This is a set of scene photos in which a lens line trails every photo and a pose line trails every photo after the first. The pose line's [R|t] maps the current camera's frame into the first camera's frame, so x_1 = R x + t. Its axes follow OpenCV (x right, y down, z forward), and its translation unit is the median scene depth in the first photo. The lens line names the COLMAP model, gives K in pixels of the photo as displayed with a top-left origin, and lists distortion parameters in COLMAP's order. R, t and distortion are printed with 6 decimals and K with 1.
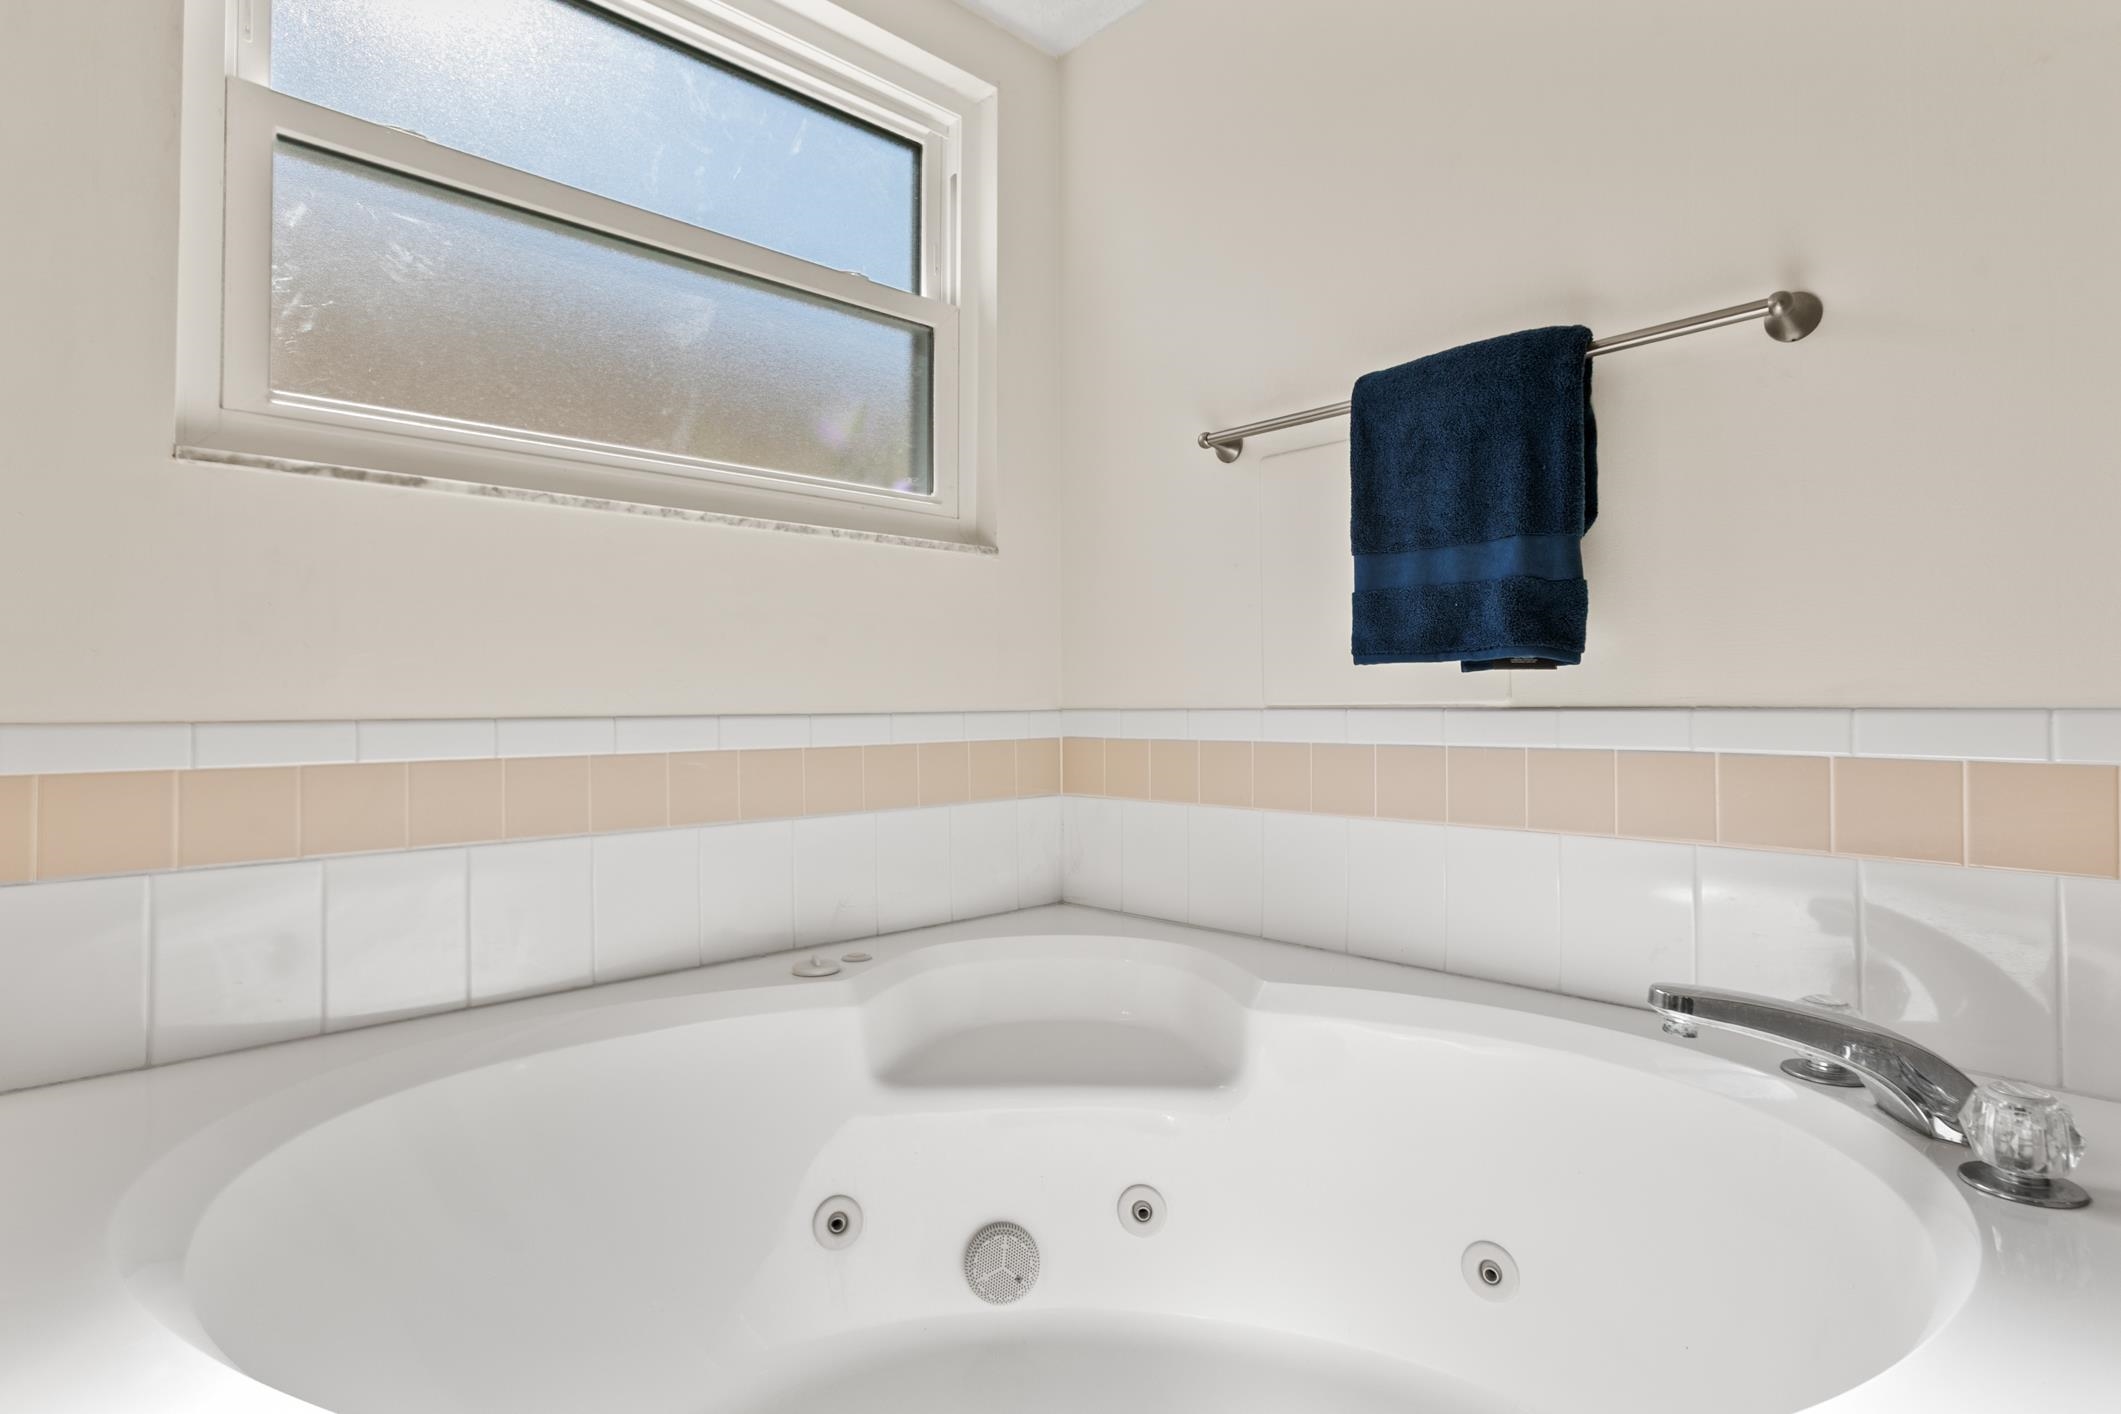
lens RADIAL K [[1060.9, 0, 1011.0], [0, 1060.9, 687.1], [0, 0, 1]] dist [-0.003309, -0.000721]
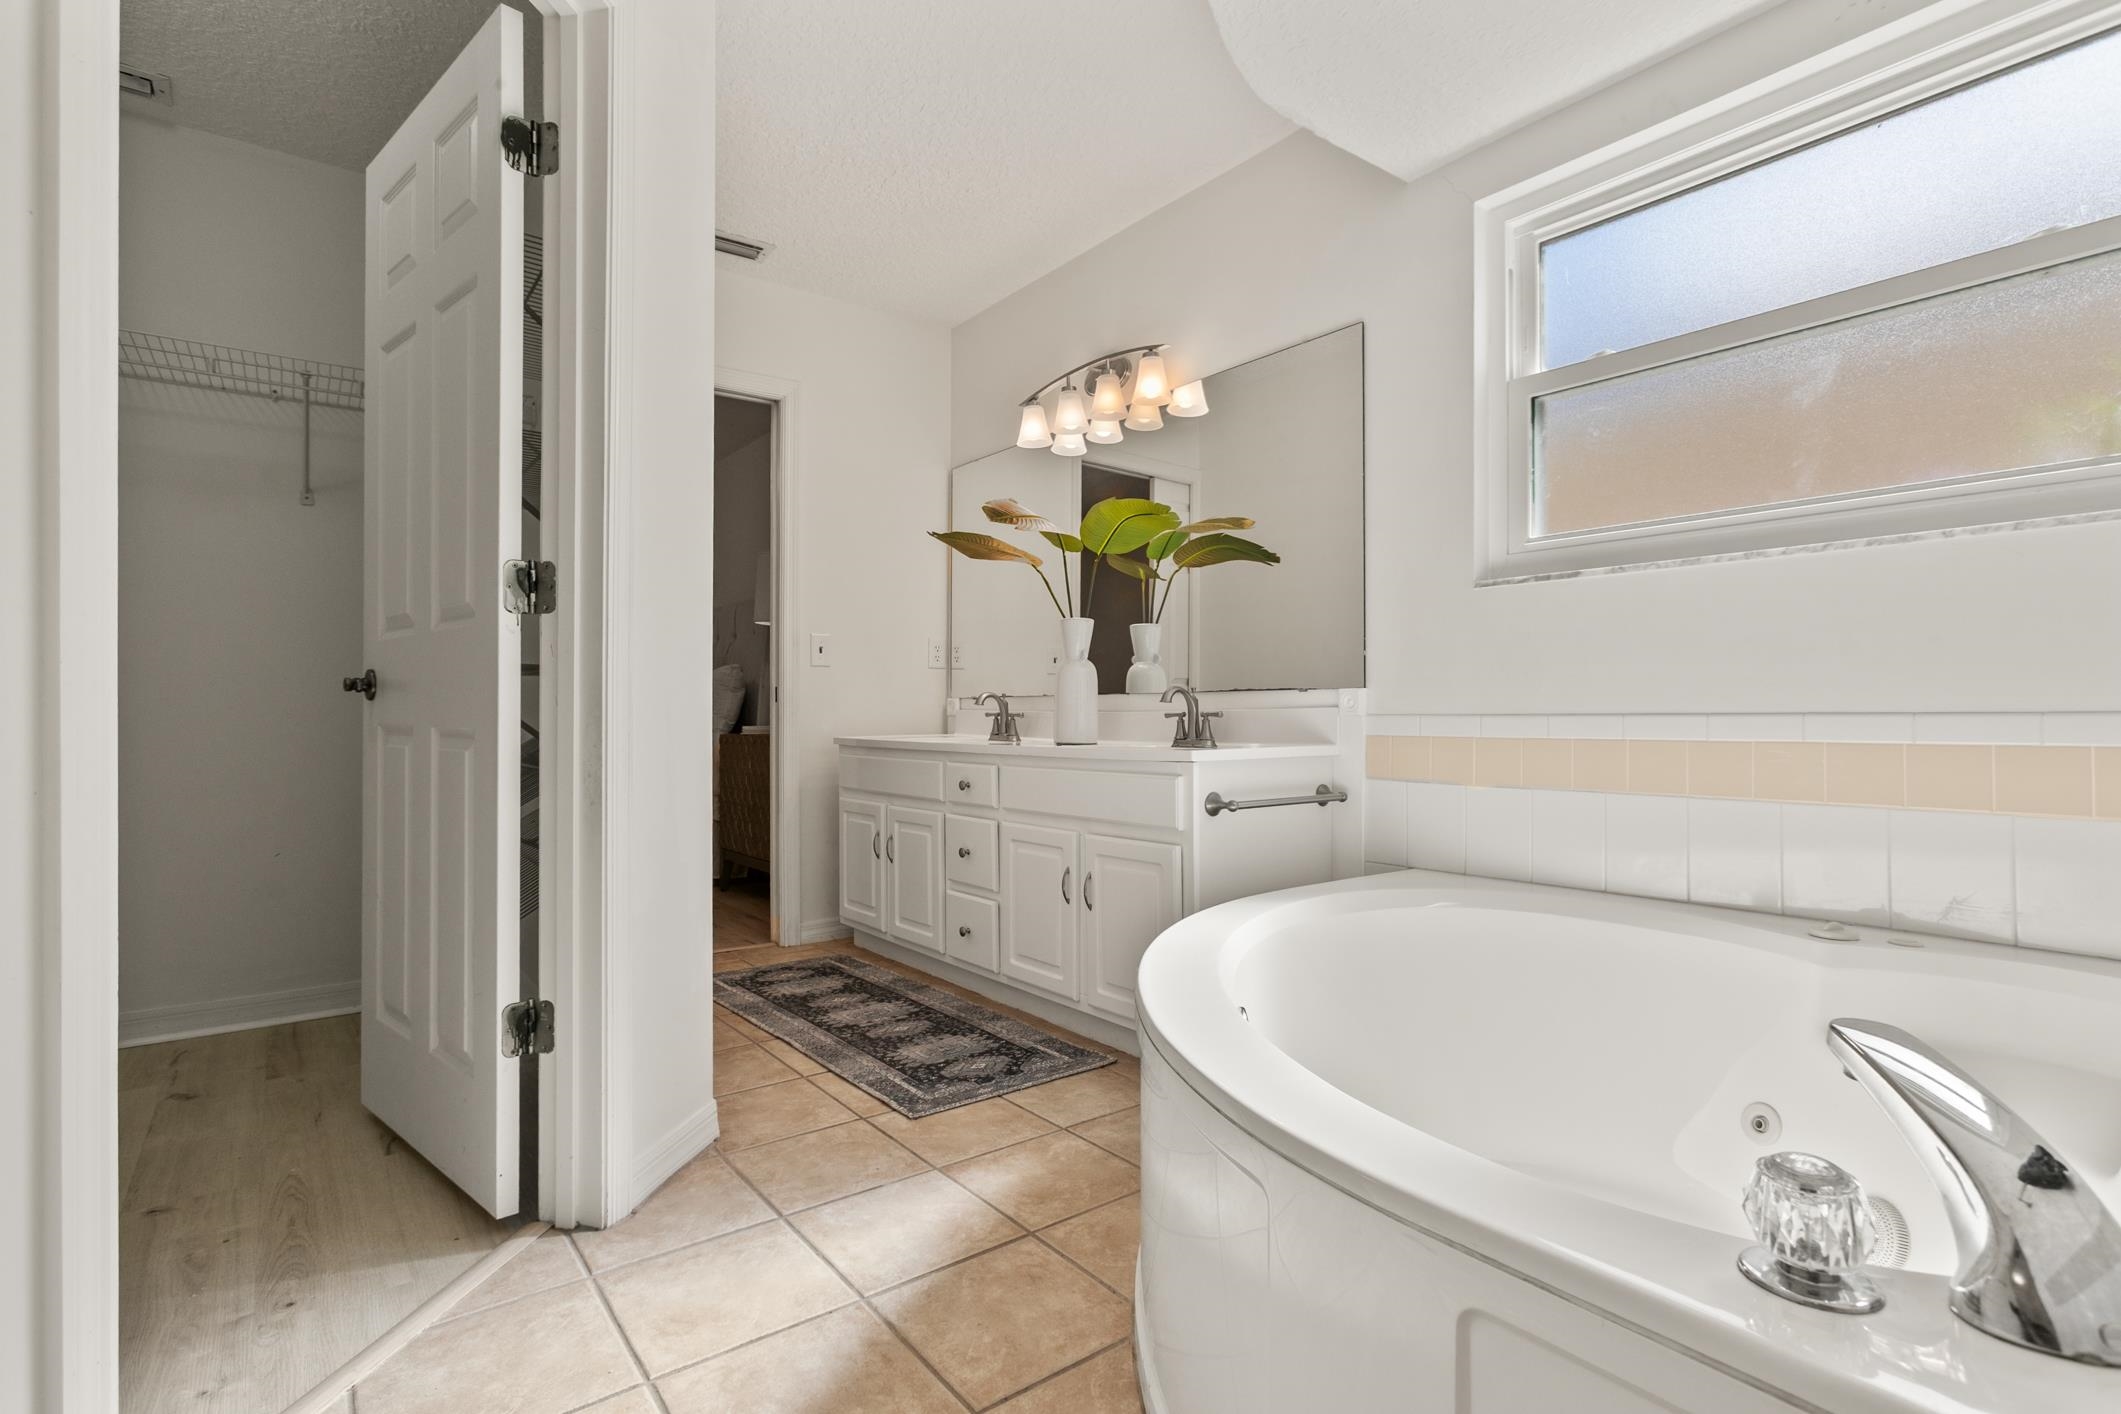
lens RADIAL K [[1002.9, 0, 1060.5], [0, 1002.9, 707.0], [0, 0, 1]] dist [-0.000866, 0.000107]
pose [[-0.075236, -0.001946, -0.997164, 1.013396], [0.019485, 0.999804, -0.003421, 0.007802], [0.996975, -0.019687, -0.075184, 0.269032]]
